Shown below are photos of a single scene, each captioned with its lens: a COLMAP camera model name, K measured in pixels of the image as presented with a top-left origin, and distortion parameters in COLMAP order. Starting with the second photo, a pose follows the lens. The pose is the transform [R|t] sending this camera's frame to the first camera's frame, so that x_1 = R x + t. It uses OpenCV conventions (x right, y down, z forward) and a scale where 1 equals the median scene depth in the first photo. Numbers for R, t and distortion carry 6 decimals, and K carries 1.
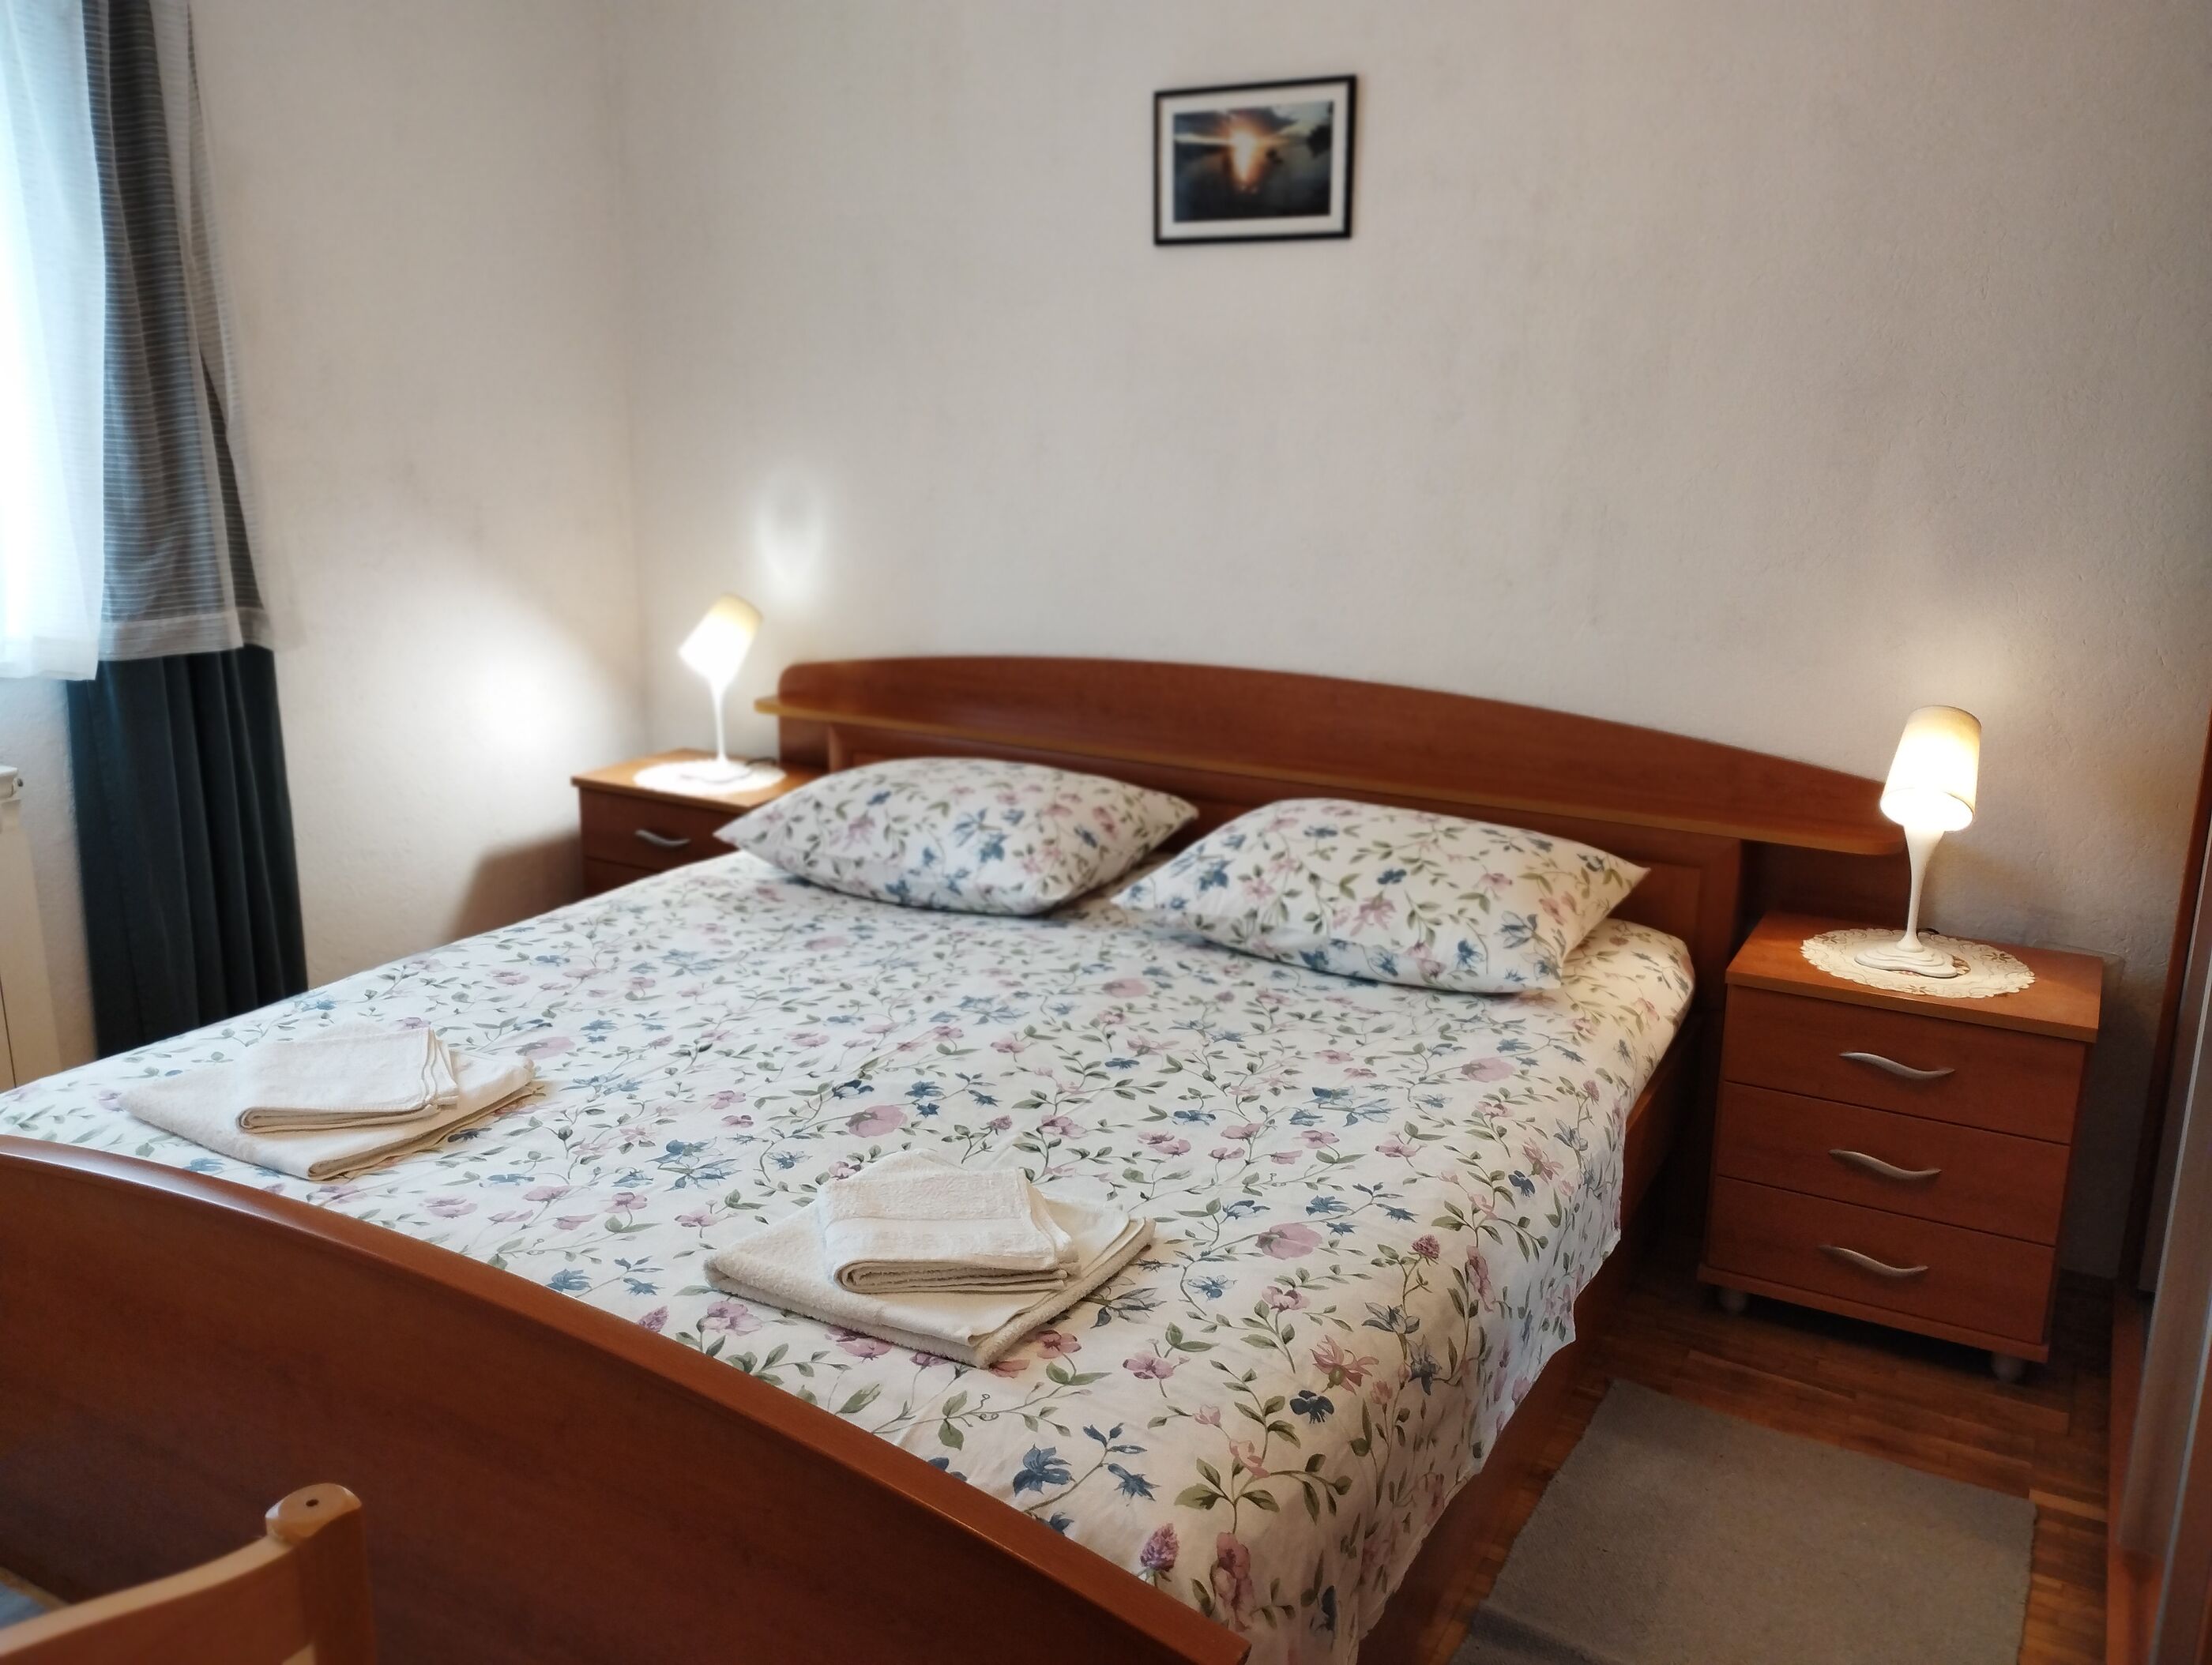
lens RADIAL K [[1823.6, 0, 1089.3], [0, 1823.6, 834.6], [0, 0, 1]] dist [0.105614, -0.139096]
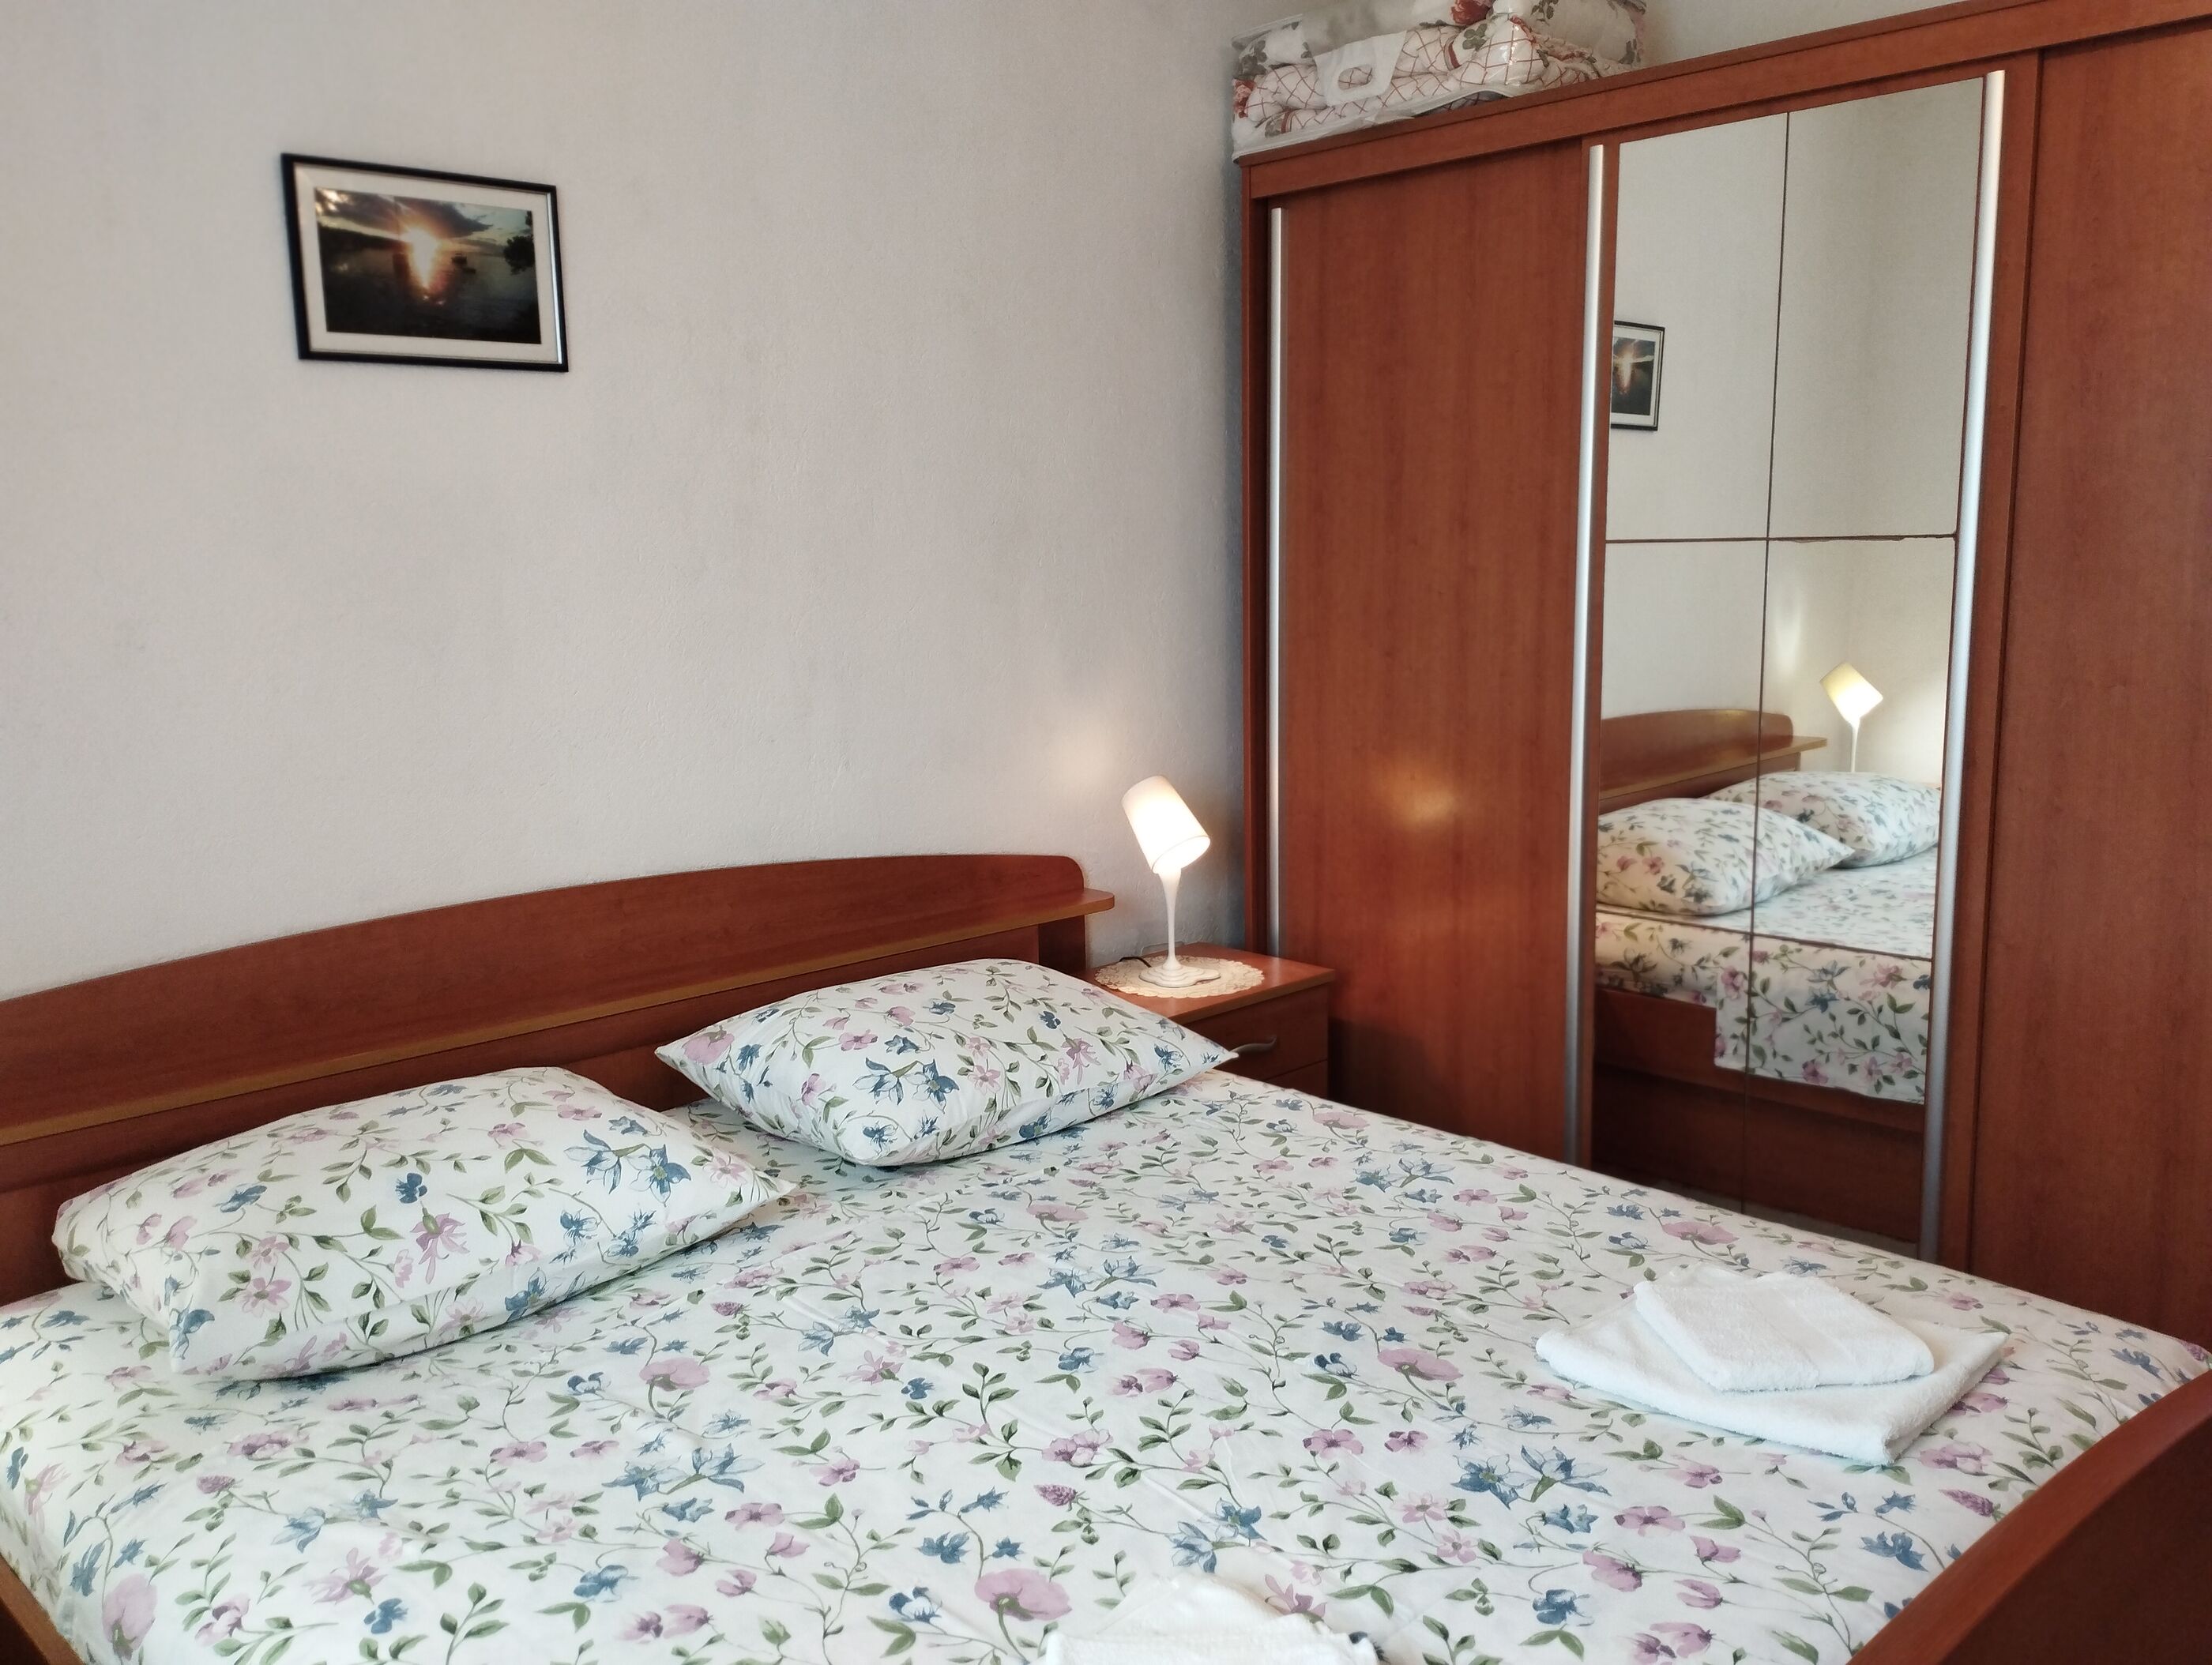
lens RADIAL K [[1823.6, 0, 1089.3], [0, 1823.6, 834.6], [0, 0, 1]] dist [0.105614, -0.139096]
pose [[0.286610, -0.171133, 0.942639, -0.671420], [0.259404, 0.961026, 0.095599, -0.146797], [-0.922260, 0.217124, 0.319832, 0.589135]]
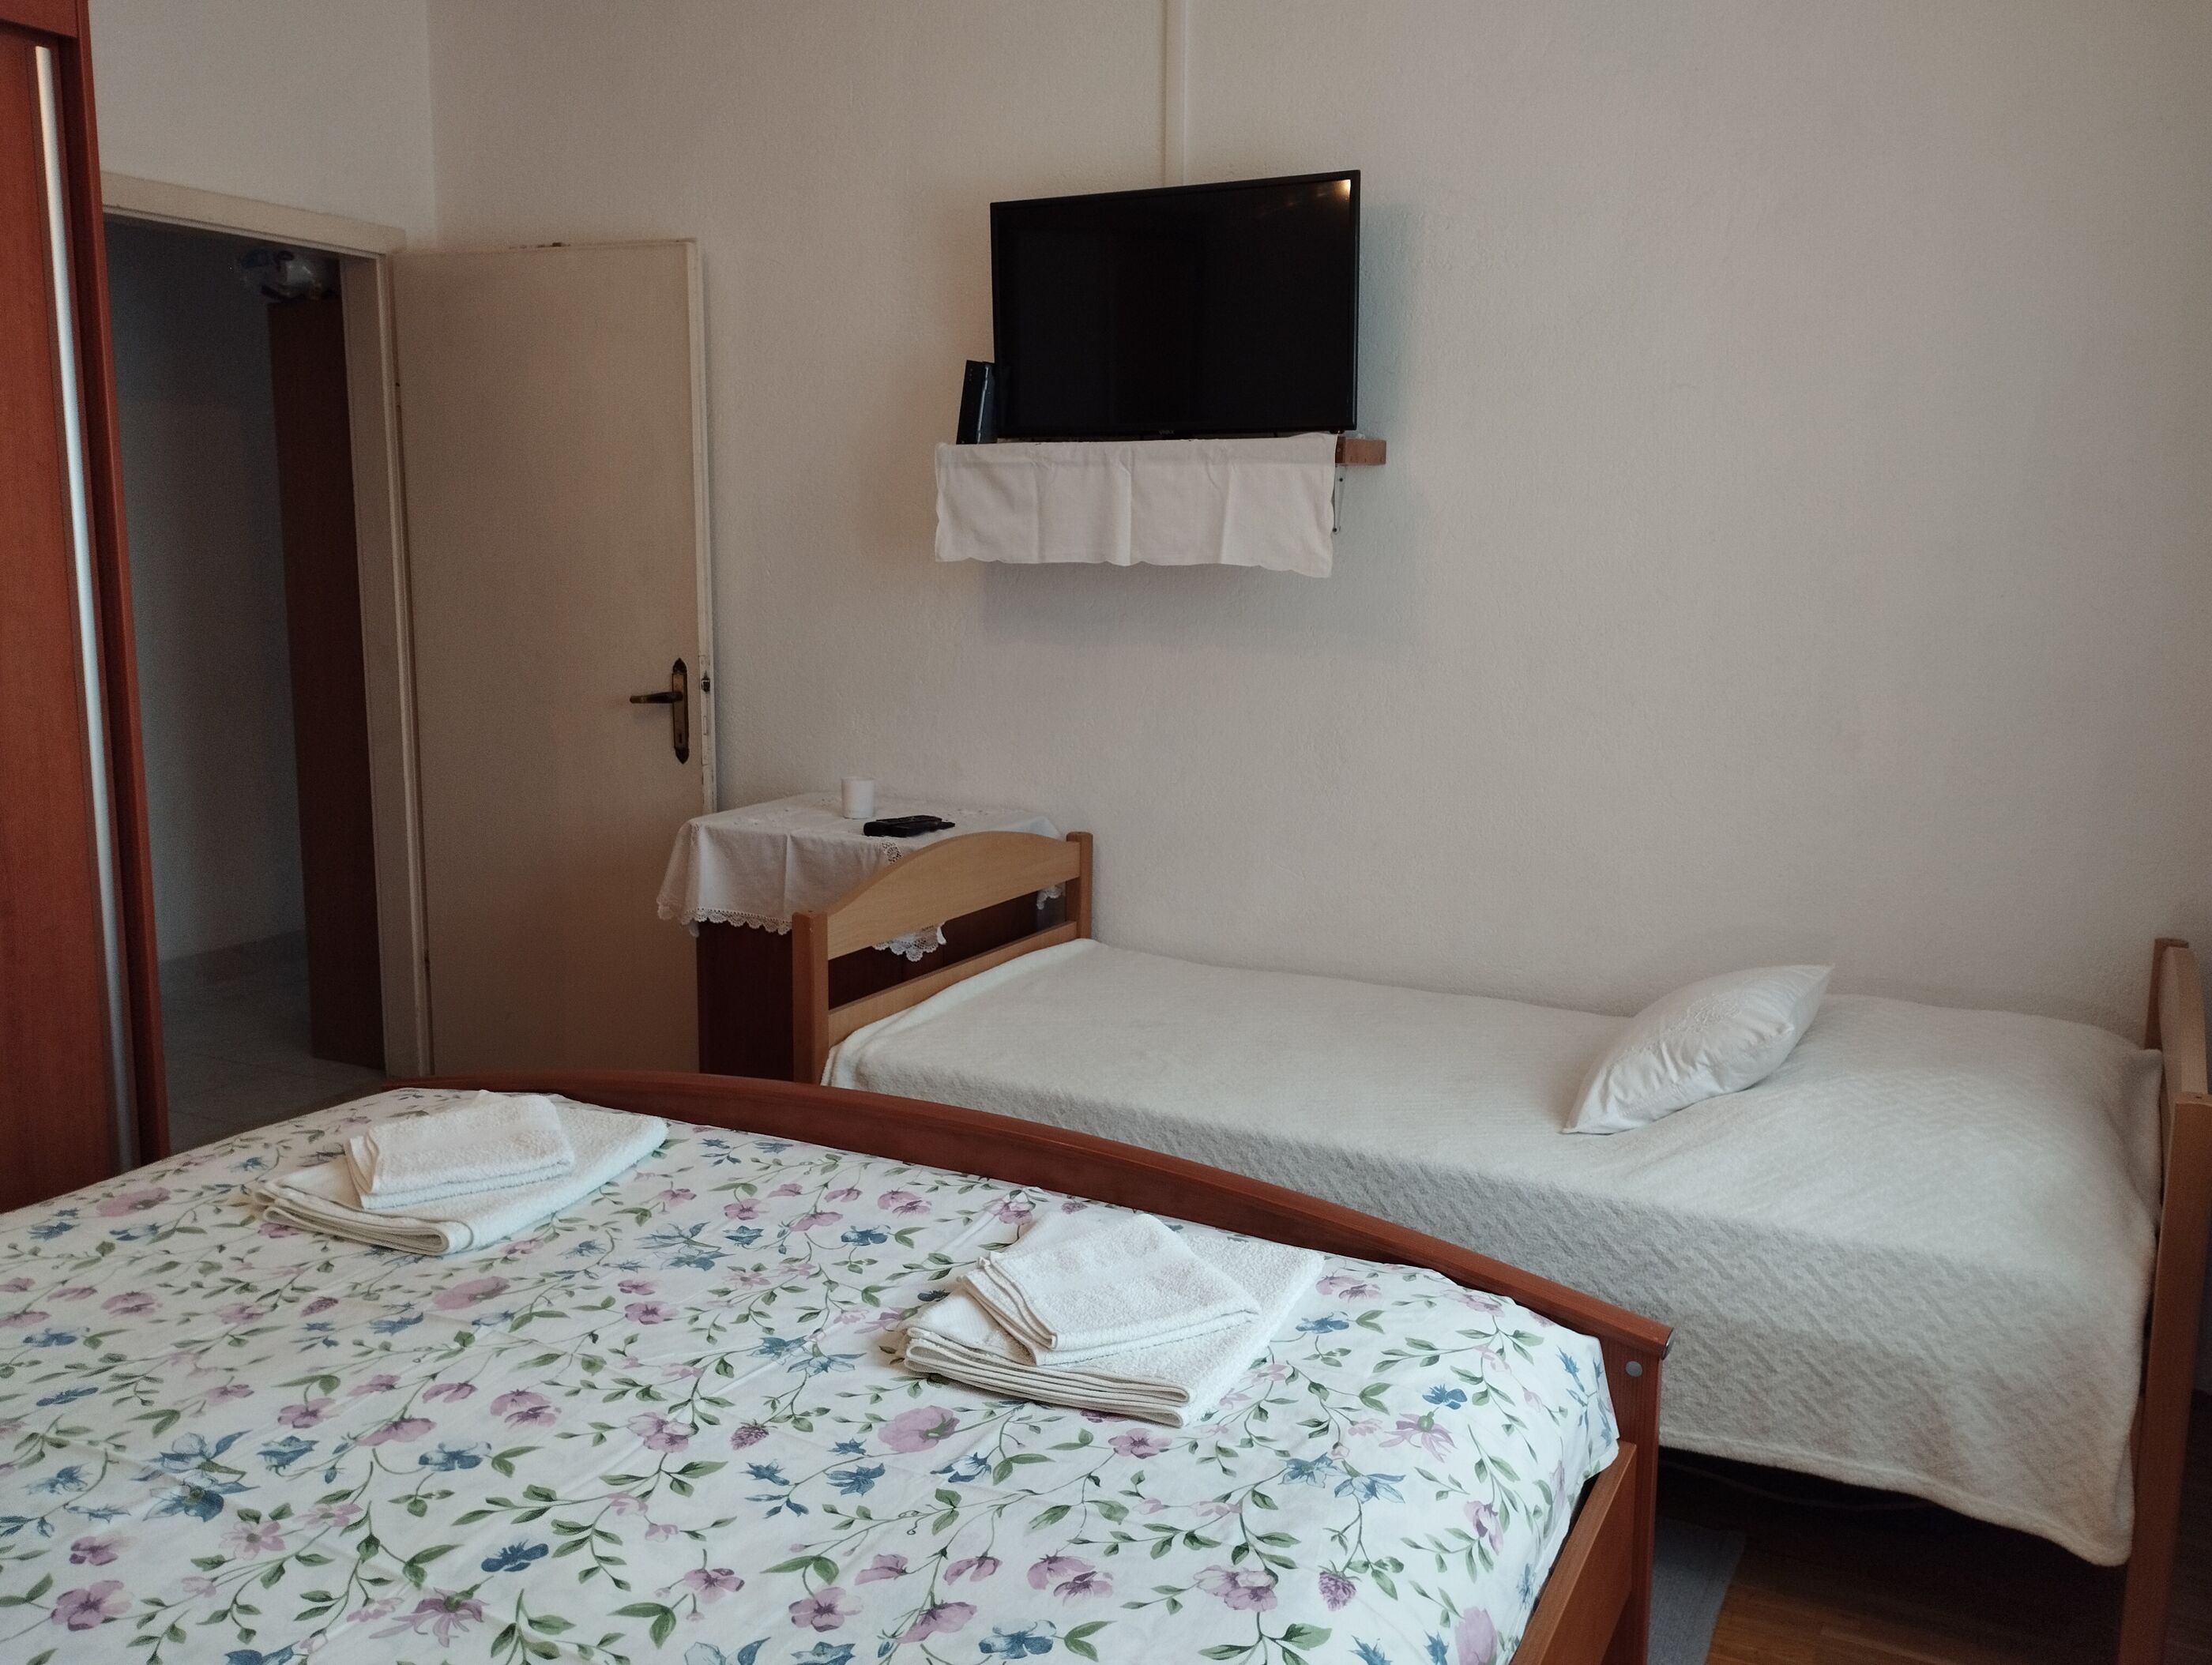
lens RADIAL K [[1823.6, 0, 1089.3], [0, 1823.6, 834.6], [0, 0, 1]] dist [0.105614, -0.139096]
pose [[-0.998822, -0.019199, -0.044561, -0.262139], [-0.035759, 0.912016, 0.408593, -0.291483], [0.032795, 0.409706, -0.911628, 1.238221]]
